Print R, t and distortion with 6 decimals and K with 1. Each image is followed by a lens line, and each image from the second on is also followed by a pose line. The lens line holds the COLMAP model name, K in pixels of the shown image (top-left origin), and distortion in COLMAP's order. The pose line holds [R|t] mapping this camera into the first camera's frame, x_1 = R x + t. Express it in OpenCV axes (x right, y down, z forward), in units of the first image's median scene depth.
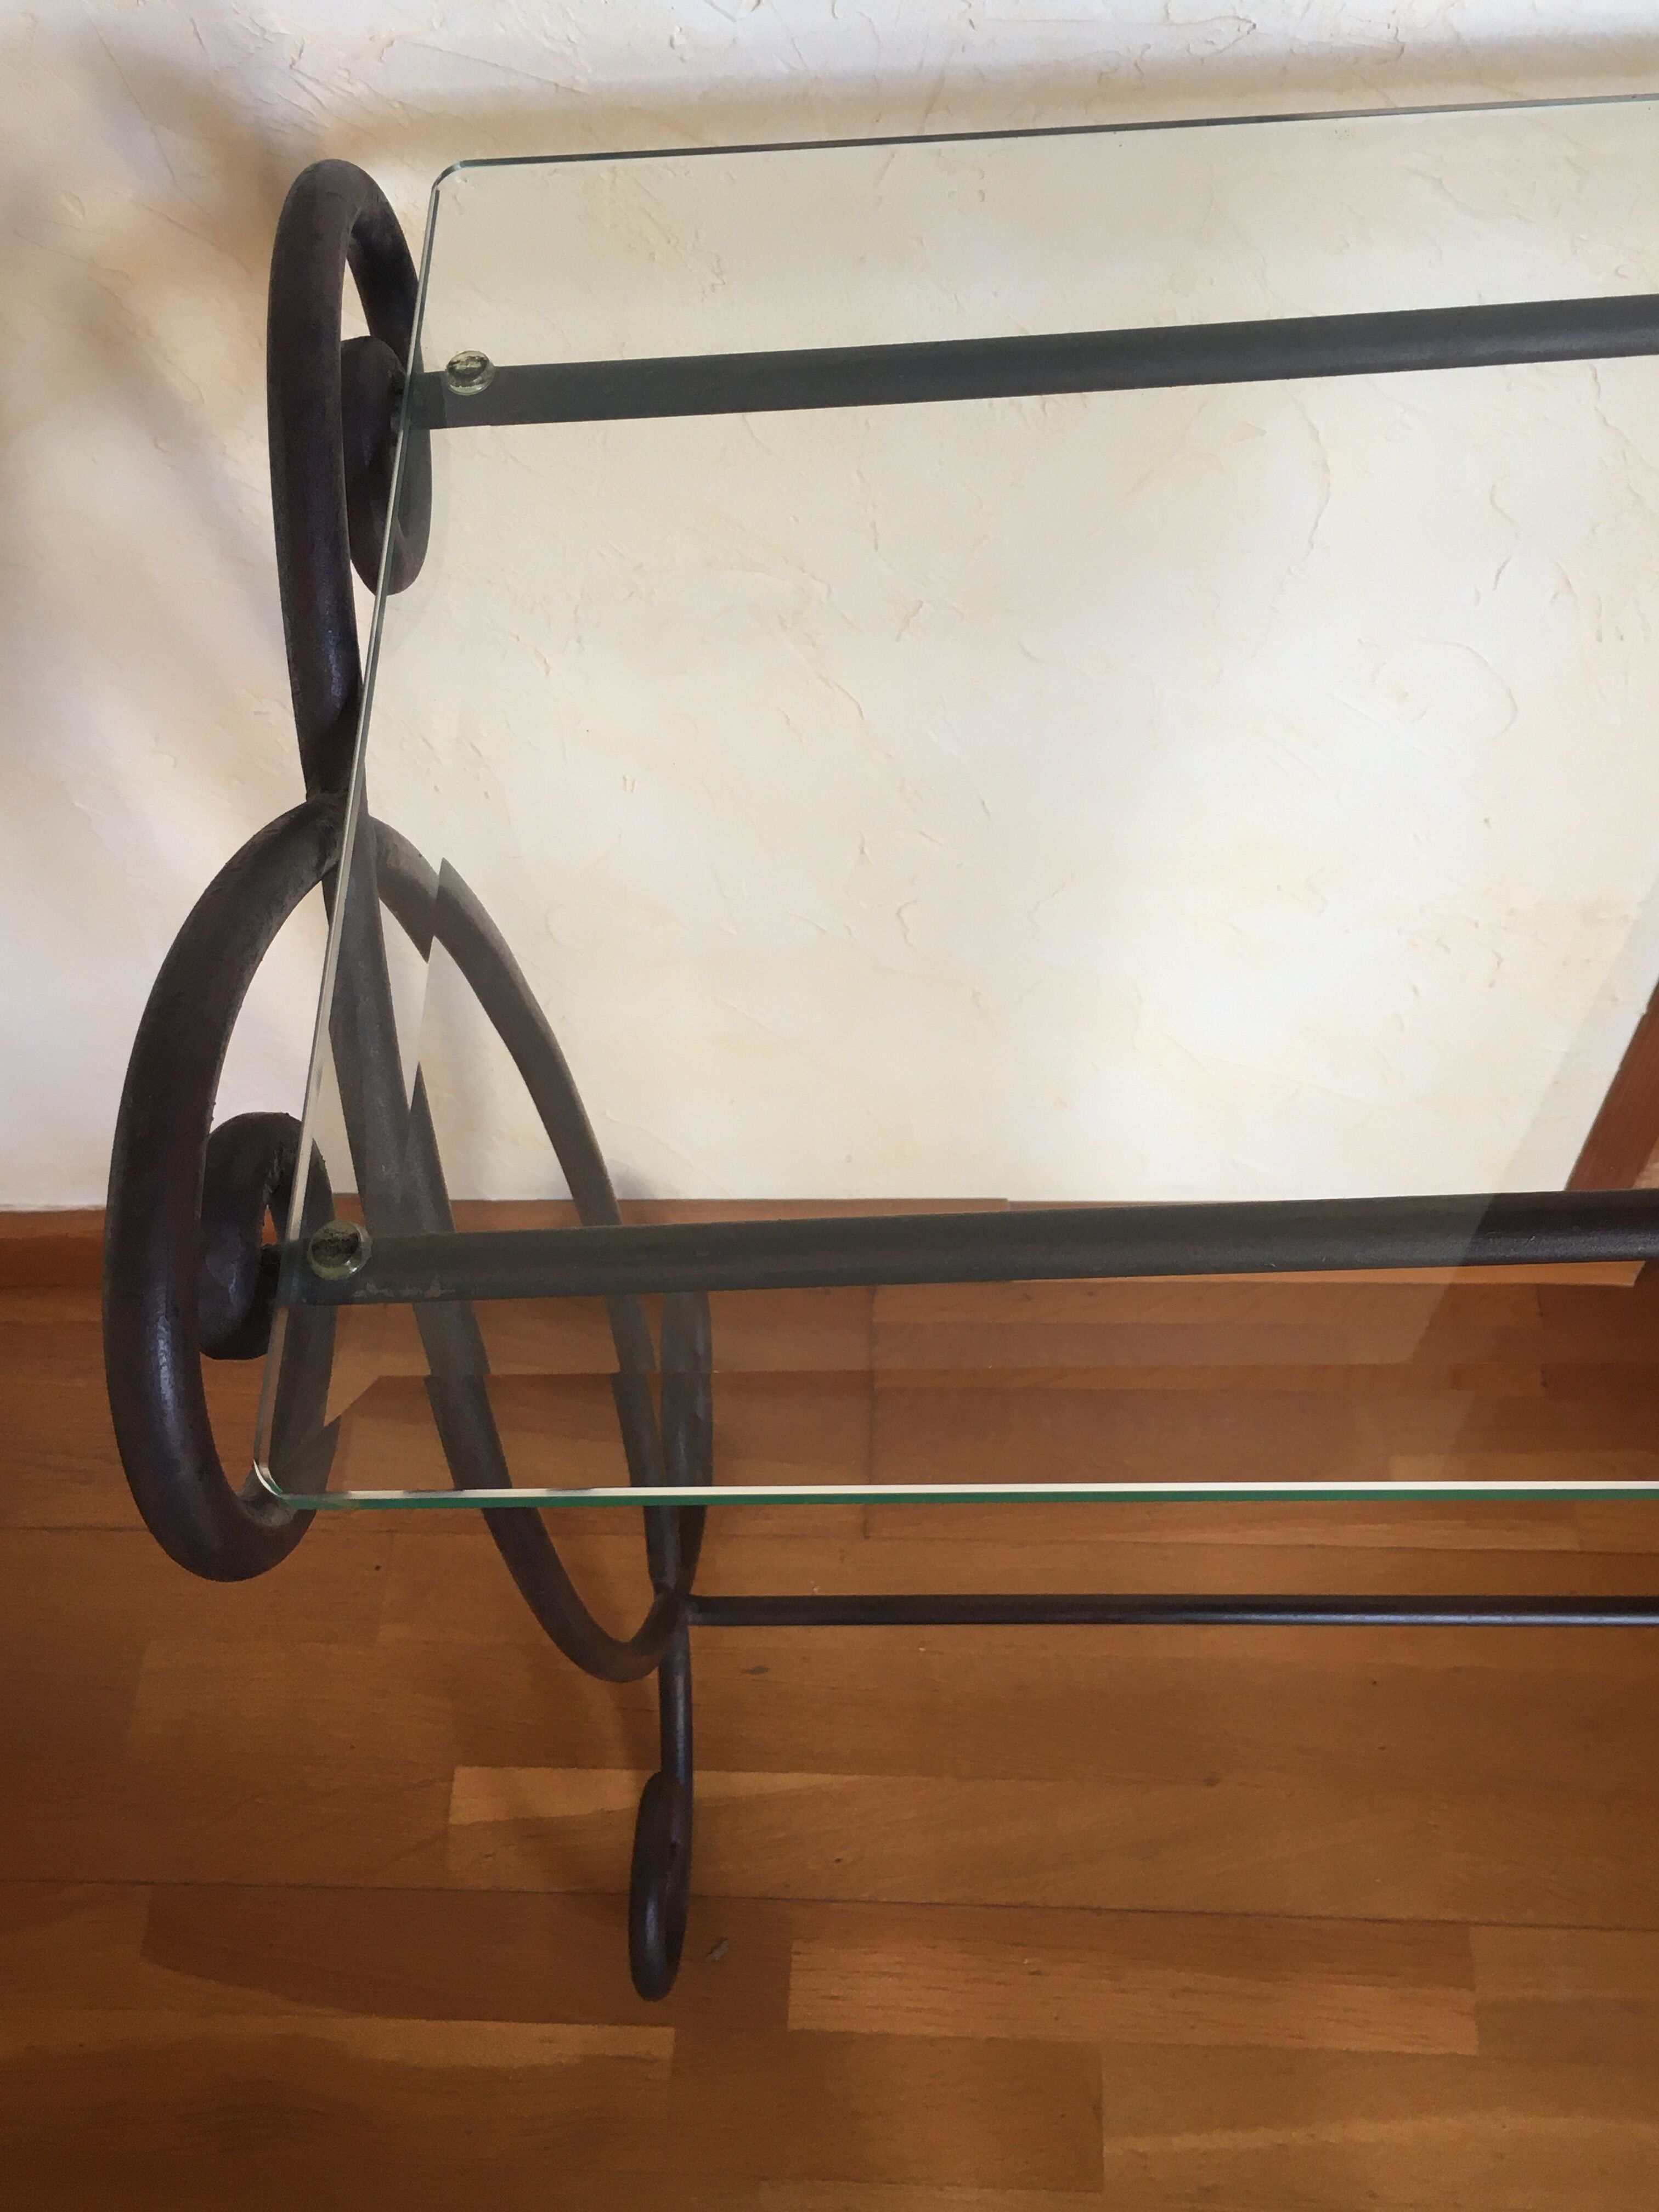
lens RADIAL K [[2172.6, 0, 834.9], [0, 2172.6, 1118.0], [0, 0, 1]] dist [0.020587, 0.000000]
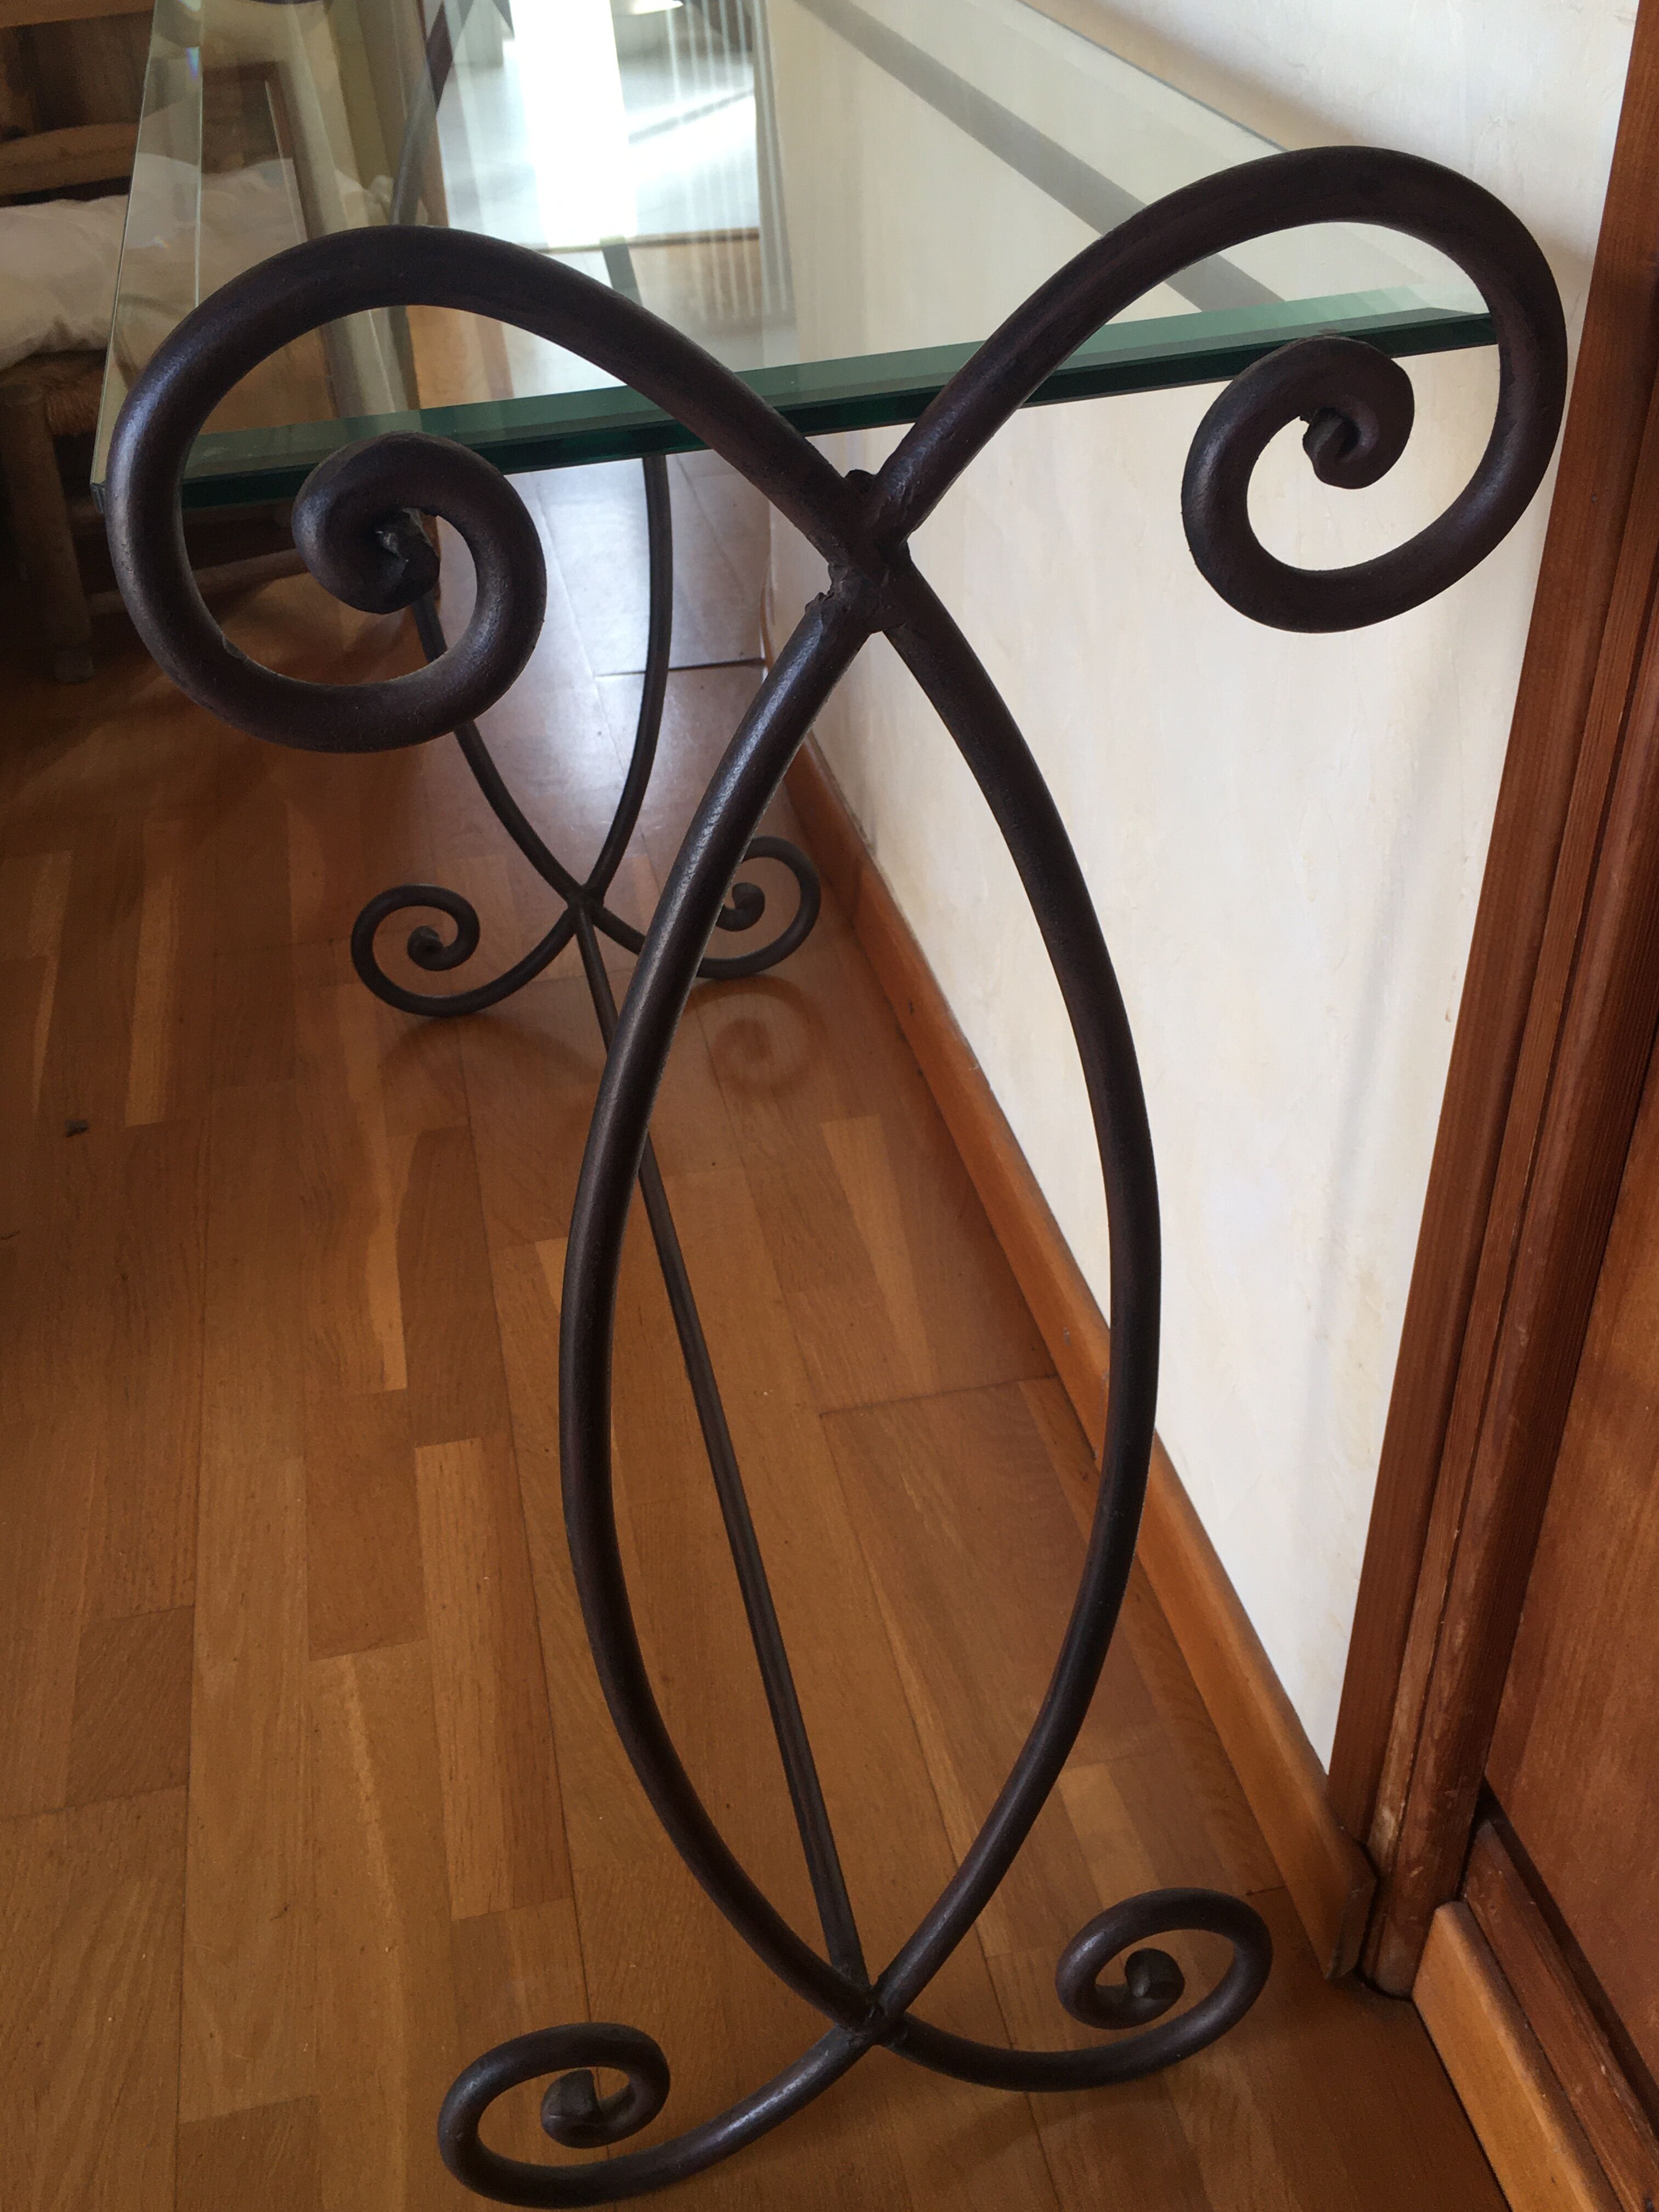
lens RADIAL K [[2172.6, 0, 832.3], [0, 2172.6, 1105.5], [0, 0, 1]] dist [0.020587, 0.000000]
pose [[0.249299, 0.623171, -0.741288, 0.837848], [-0.861618, 0.492181, 0.123990, -0.036275], [0.442114, 0.607796, 0.659636, 0.172123]]
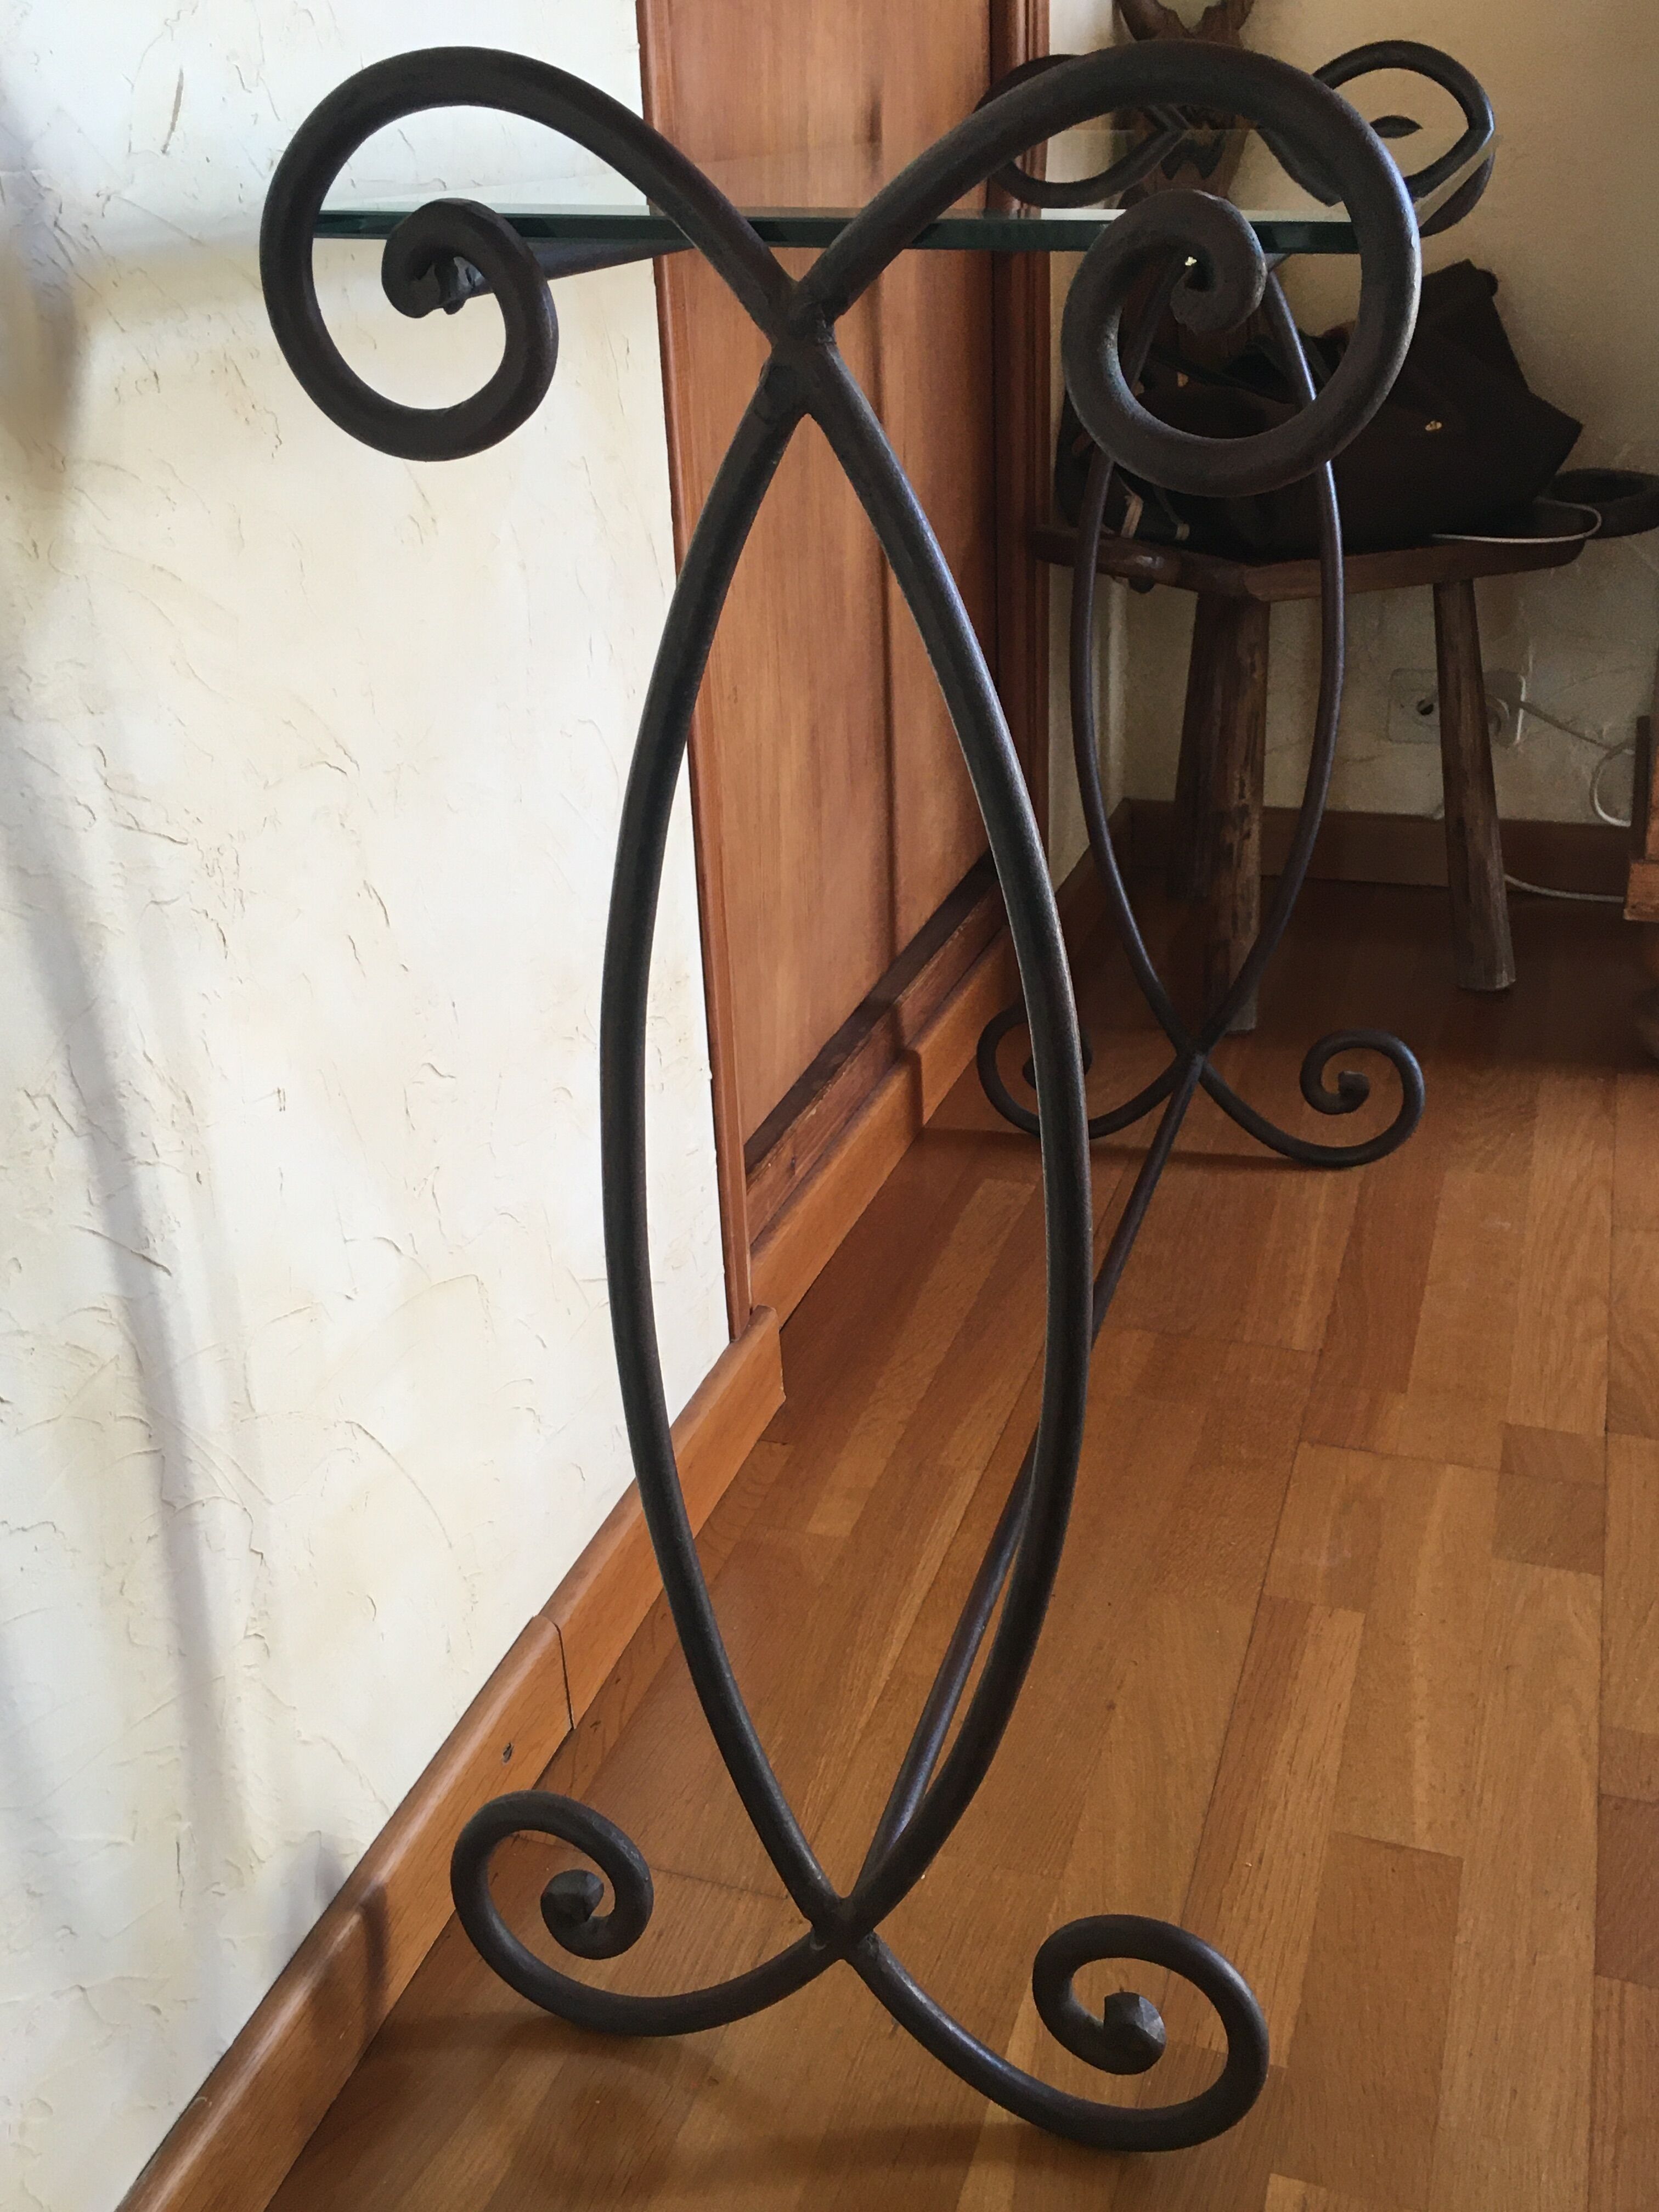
lens RADIAL K [[2172.6, 0, 833.7], [0, 2172.6, 1115.4], [0, 0, 1]] dist [0.020587, 0.000000]
pose [[0.275659, -0.344625, 0.897355, -0.754767], [0.845741, 0.530645, -0.056012, 0.099713], [-0.456874, 0.774370, 0.437740, 0.385298]]
